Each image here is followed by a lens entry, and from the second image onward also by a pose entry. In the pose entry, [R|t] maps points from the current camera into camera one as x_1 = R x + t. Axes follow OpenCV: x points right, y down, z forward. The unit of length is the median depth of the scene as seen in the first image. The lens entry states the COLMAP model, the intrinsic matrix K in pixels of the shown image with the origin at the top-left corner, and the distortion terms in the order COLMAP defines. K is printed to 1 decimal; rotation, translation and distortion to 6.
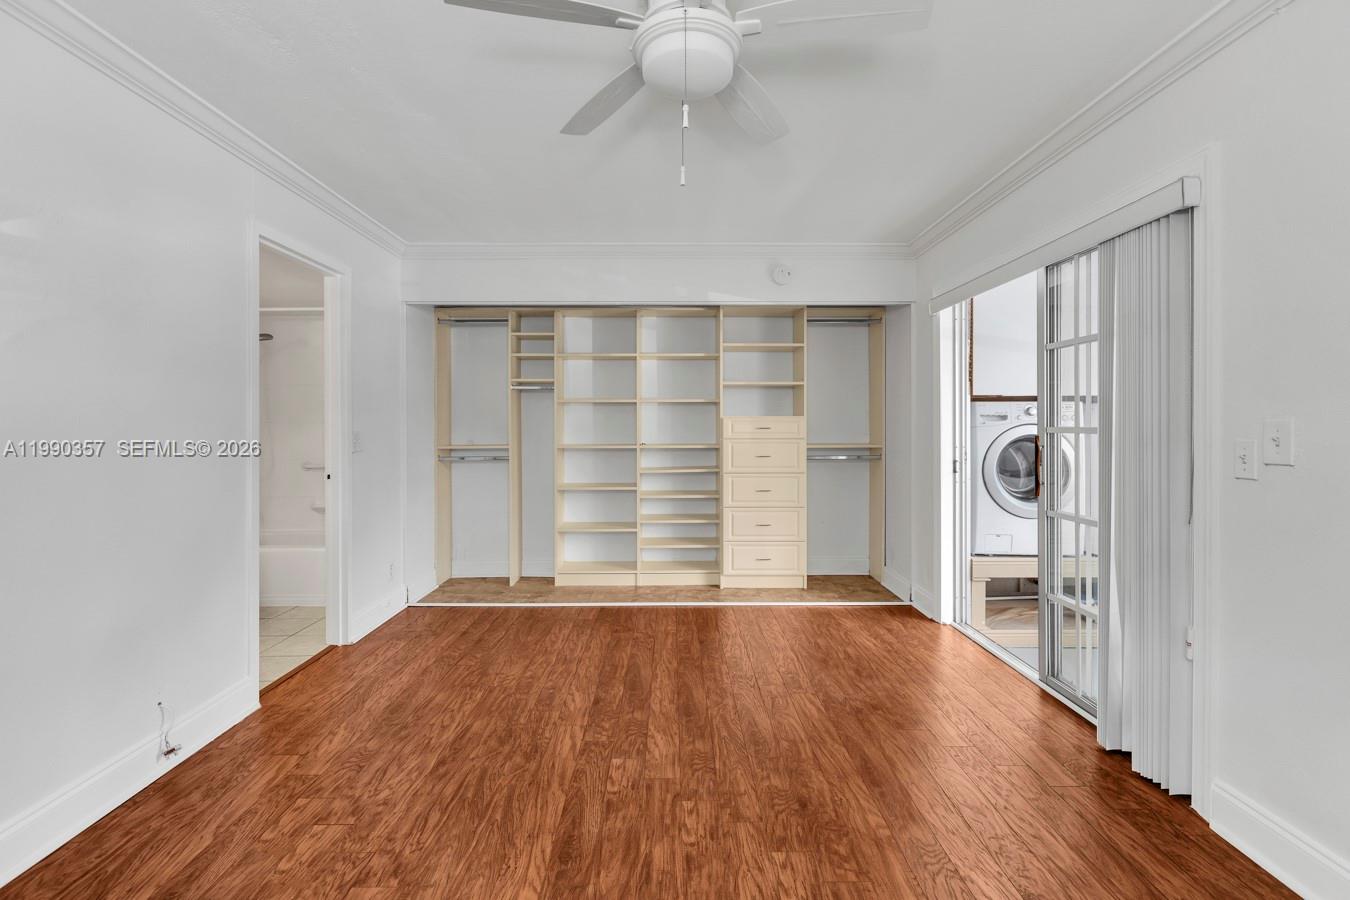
lens RADIAL K [[604.5, 0, 675.3], [0, 604.5, 427.5], [0, 0, 1]] dist [0.000901, -0.000321]
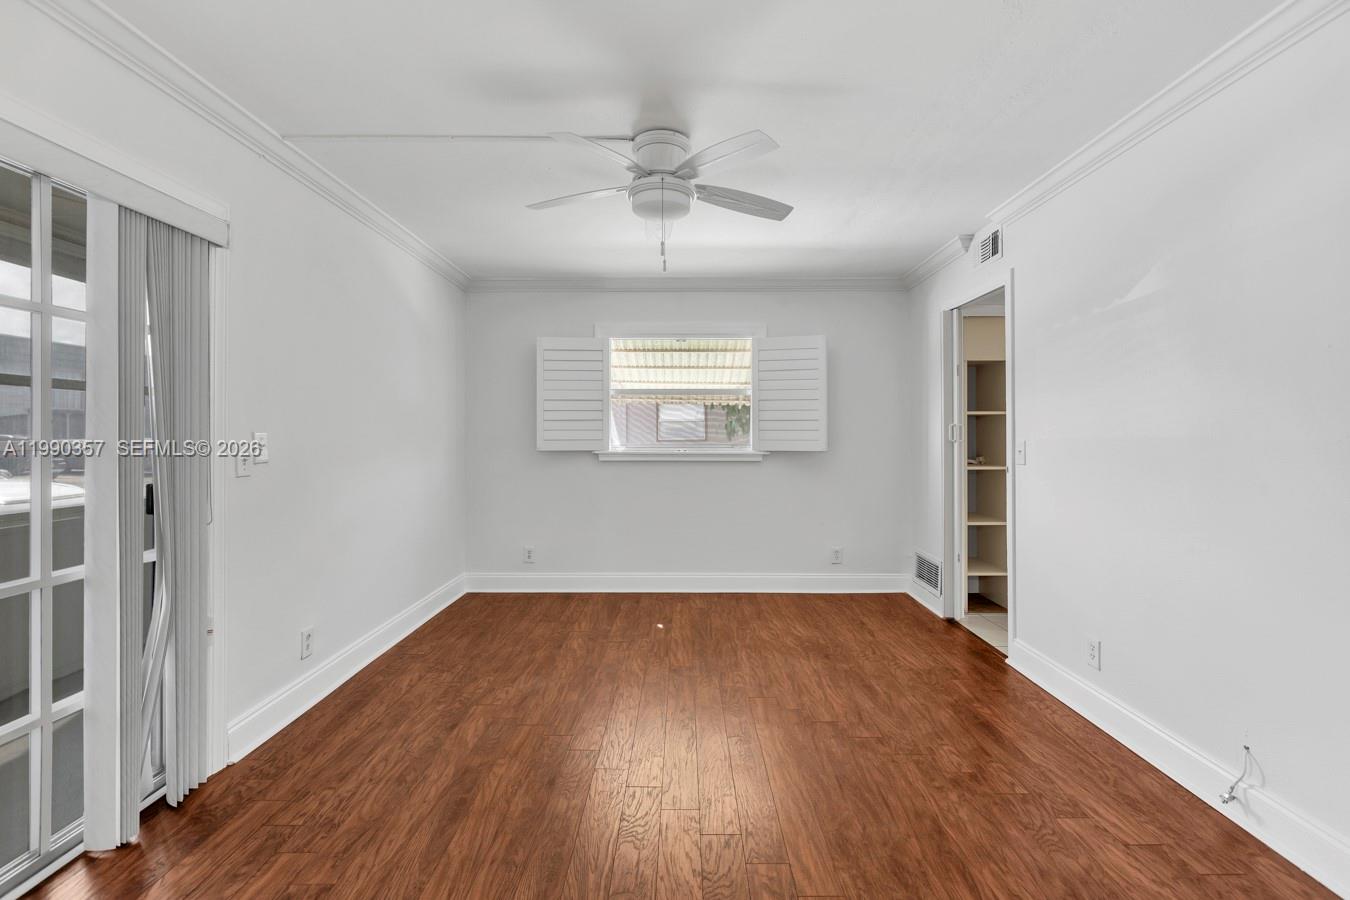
lens RADIAL K [[604.5, 0, 675.3], [0, 604.5, 427.5], [0, 0, 1]] dist [0.000901, -0.000321]
pose [[-0.999789, 0.002883, 0.020326, -0.019695], [0.002754, 0.999976, -0.006378, -0.006021], [-0.020343, -0.006321, -0.999773, 1.099068]]
